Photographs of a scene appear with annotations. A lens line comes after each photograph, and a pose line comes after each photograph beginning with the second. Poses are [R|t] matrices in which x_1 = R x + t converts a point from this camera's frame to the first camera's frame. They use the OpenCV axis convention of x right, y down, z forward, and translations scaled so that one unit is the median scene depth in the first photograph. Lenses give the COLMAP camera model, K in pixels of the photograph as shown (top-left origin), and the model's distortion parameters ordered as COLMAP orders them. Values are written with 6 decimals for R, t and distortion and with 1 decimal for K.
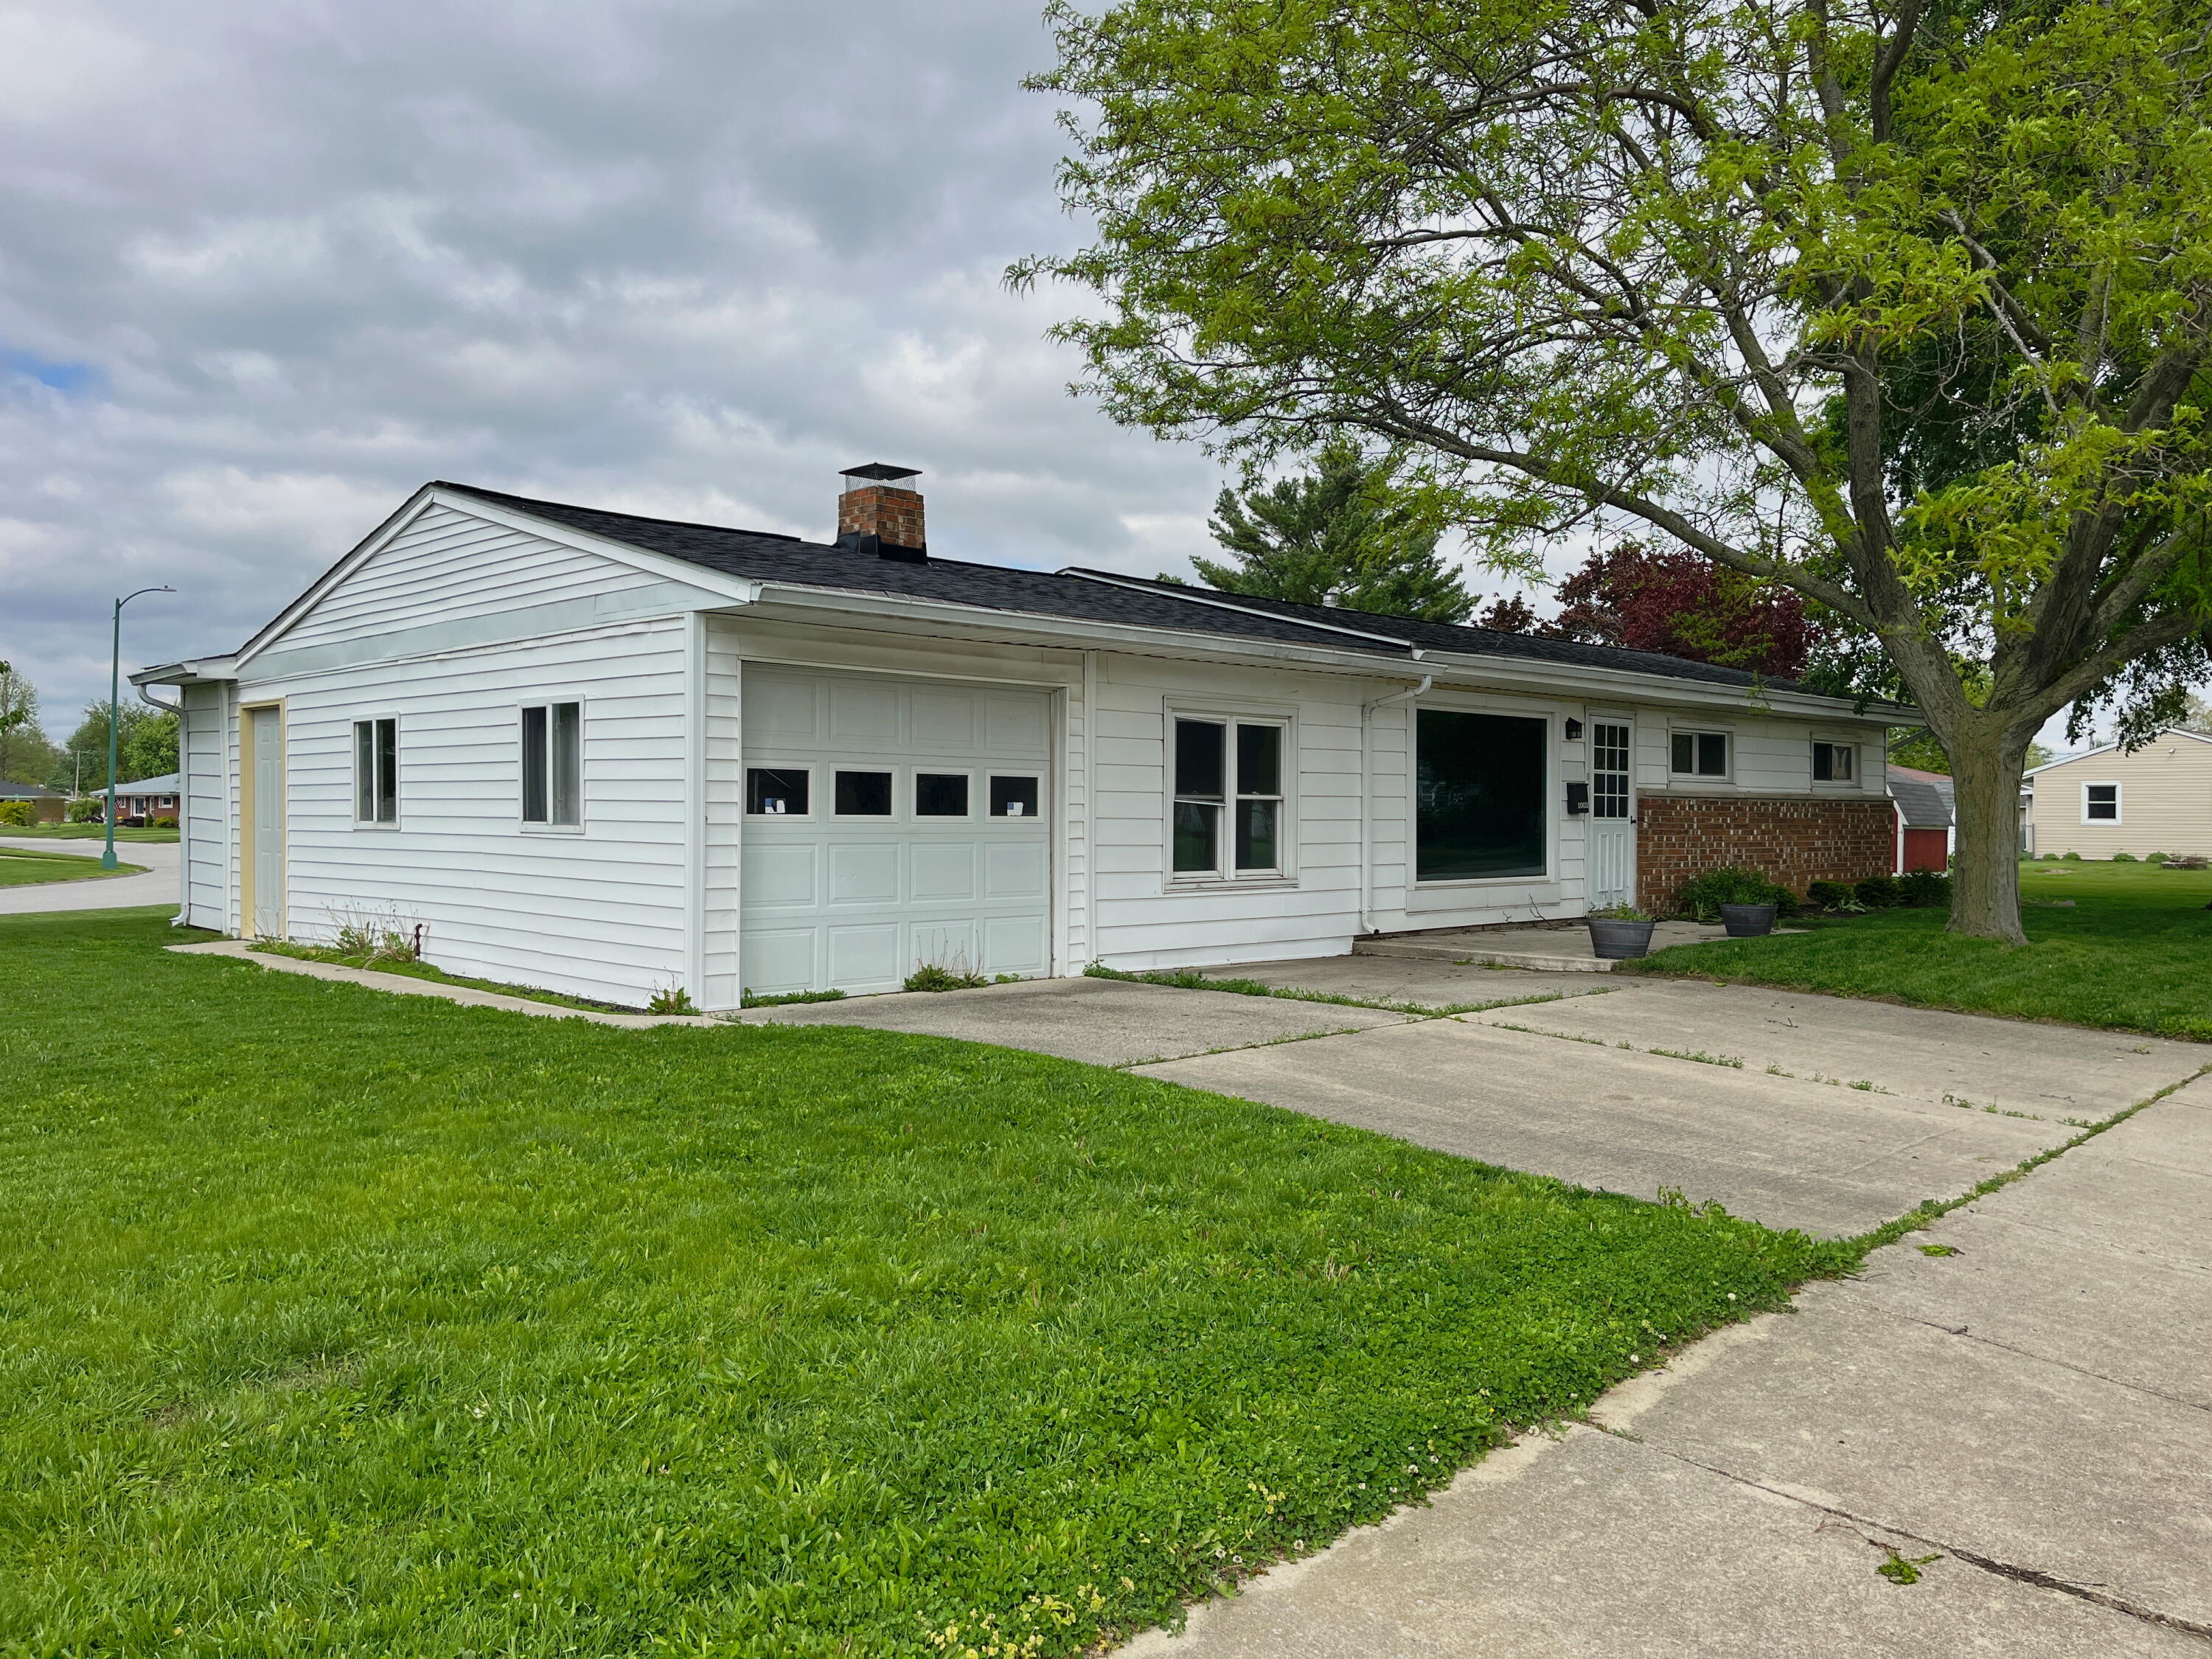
lens RADIAL K [[1661.5, 0, 1208.5], [0, 1661.5, 803.3], [0, 0, 1]] dist [0.001320, -0.218904]
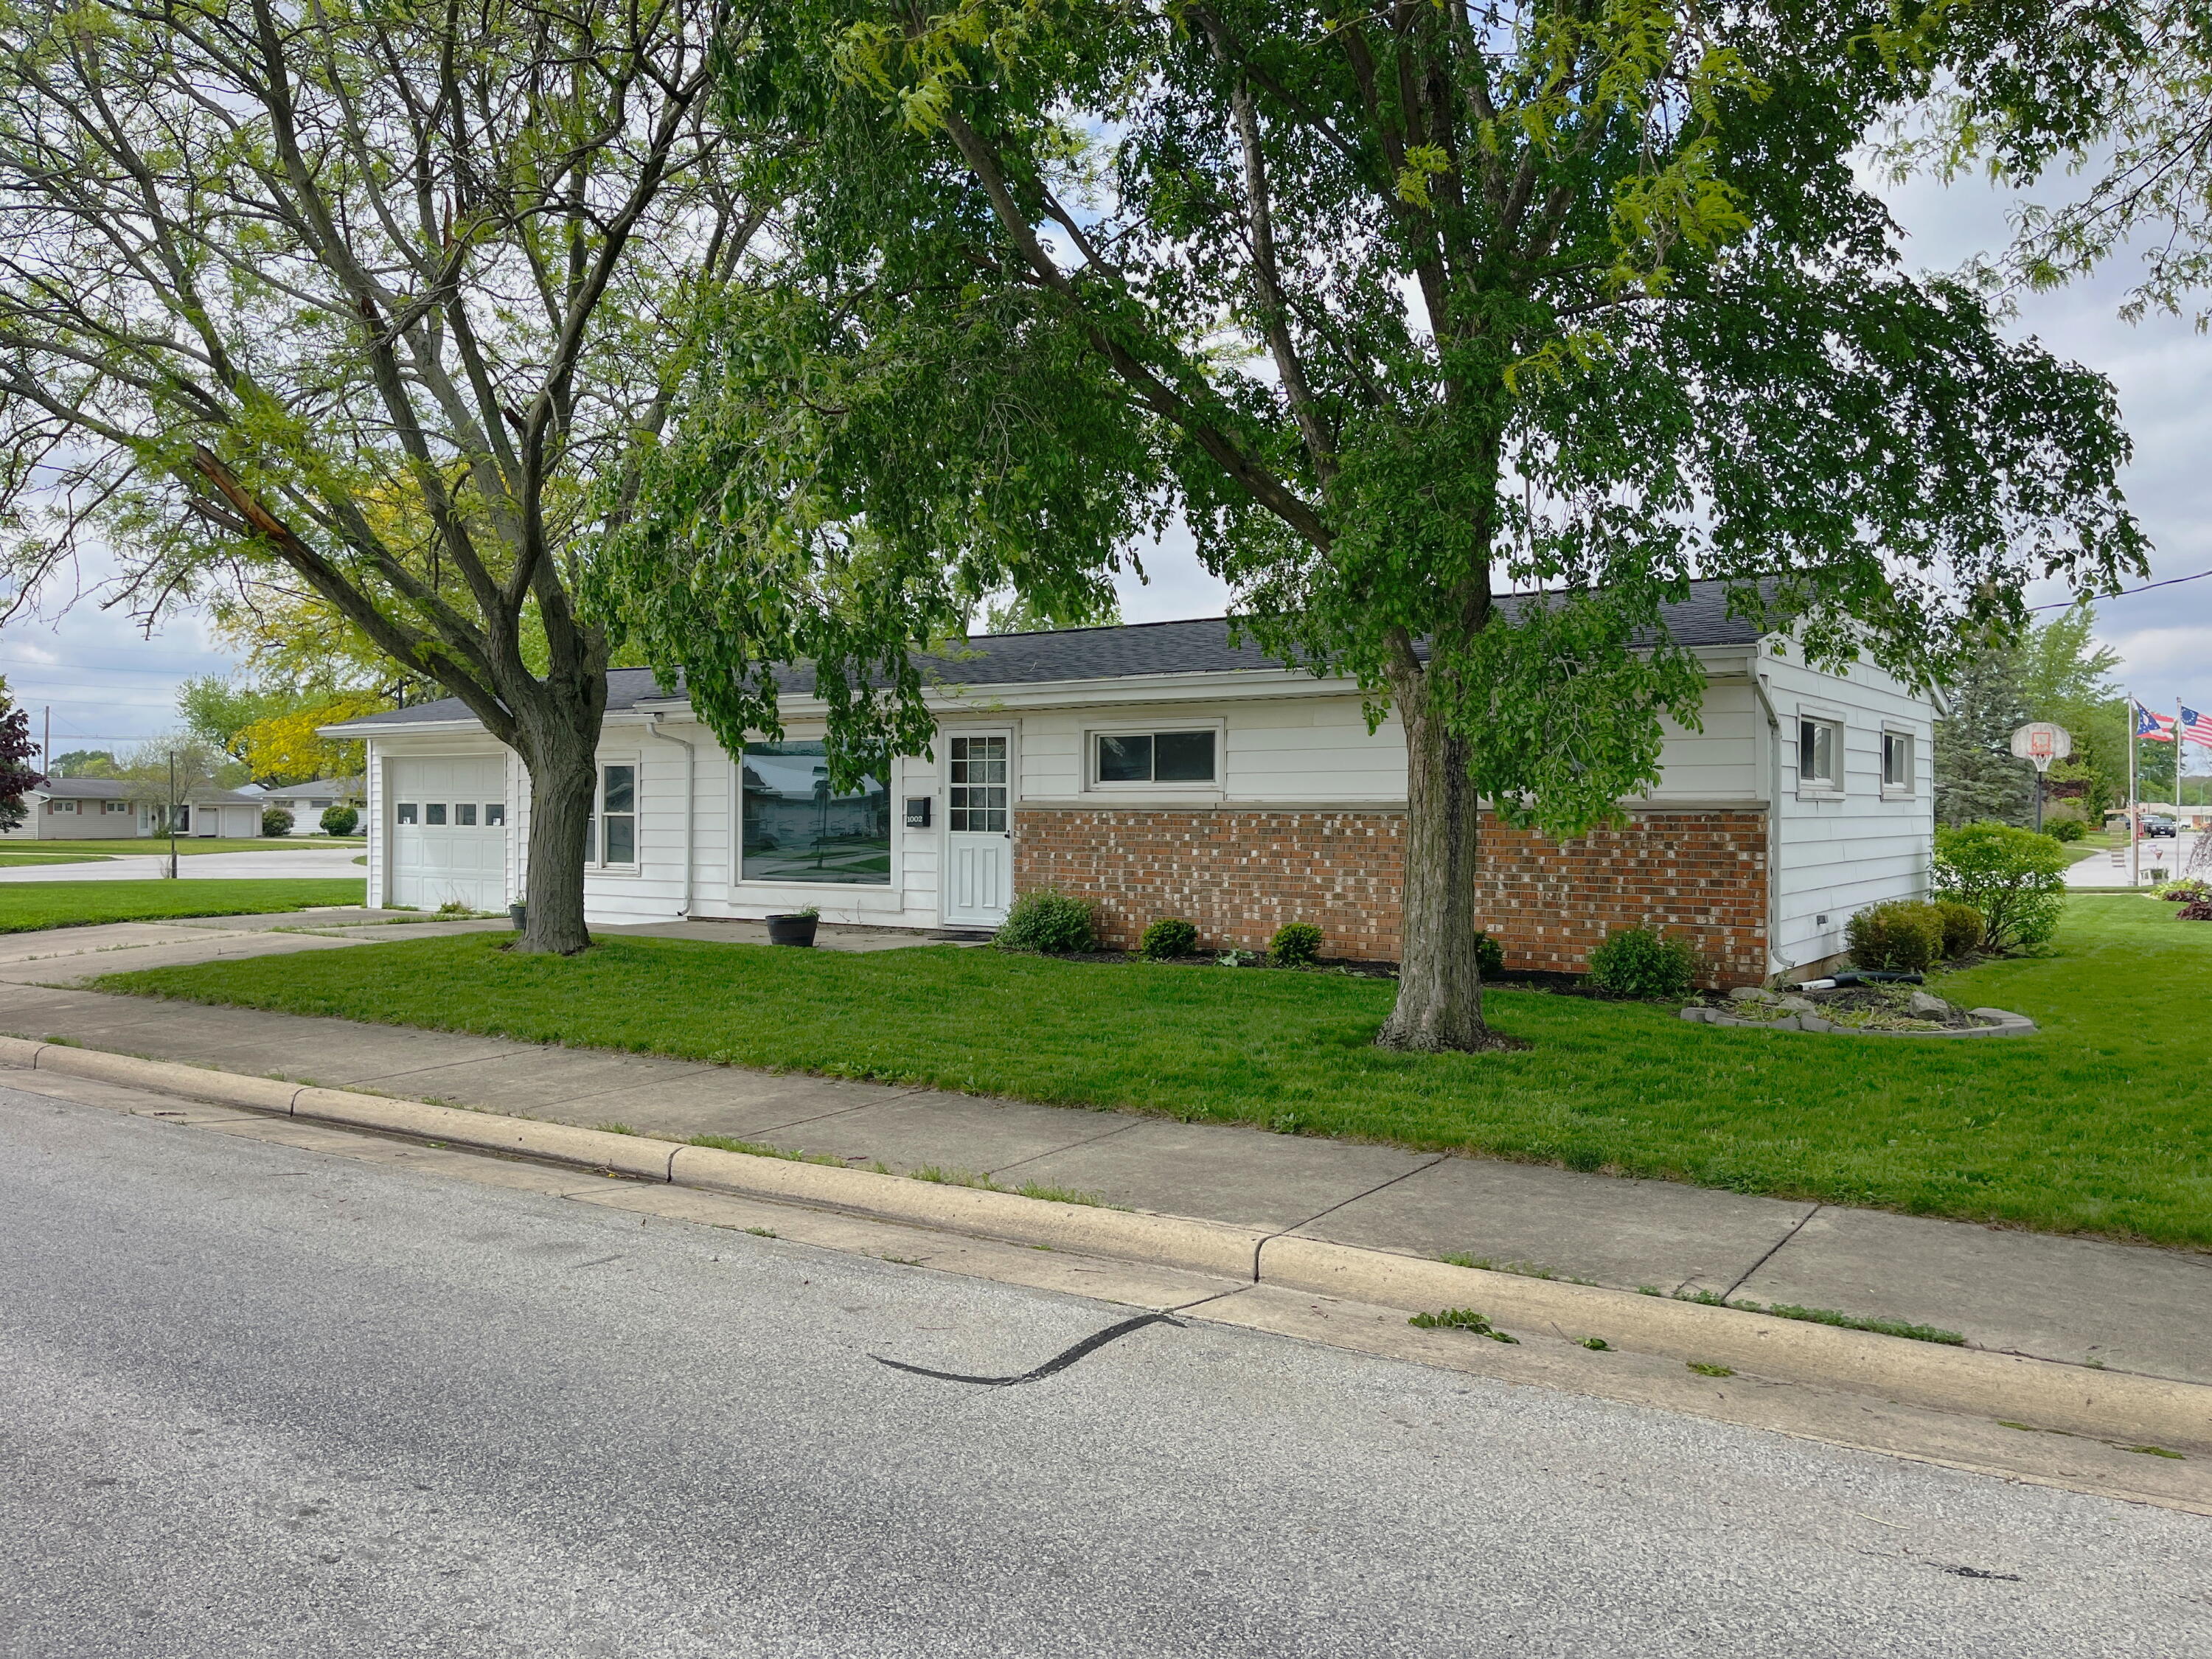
lens RADIAL K [[1675.4, 0, 1120.3], [0, 1675.4, 834.3], [0, 0, 1]] dist [0.051251, -0.077974]
pose [[0.159174, 0.006909, -0.987226, 1.648325], [0.000400, 0.999975, 0.007062, 0.004376], [0.987250, -0.001519, 0.159167, 1.241587]]
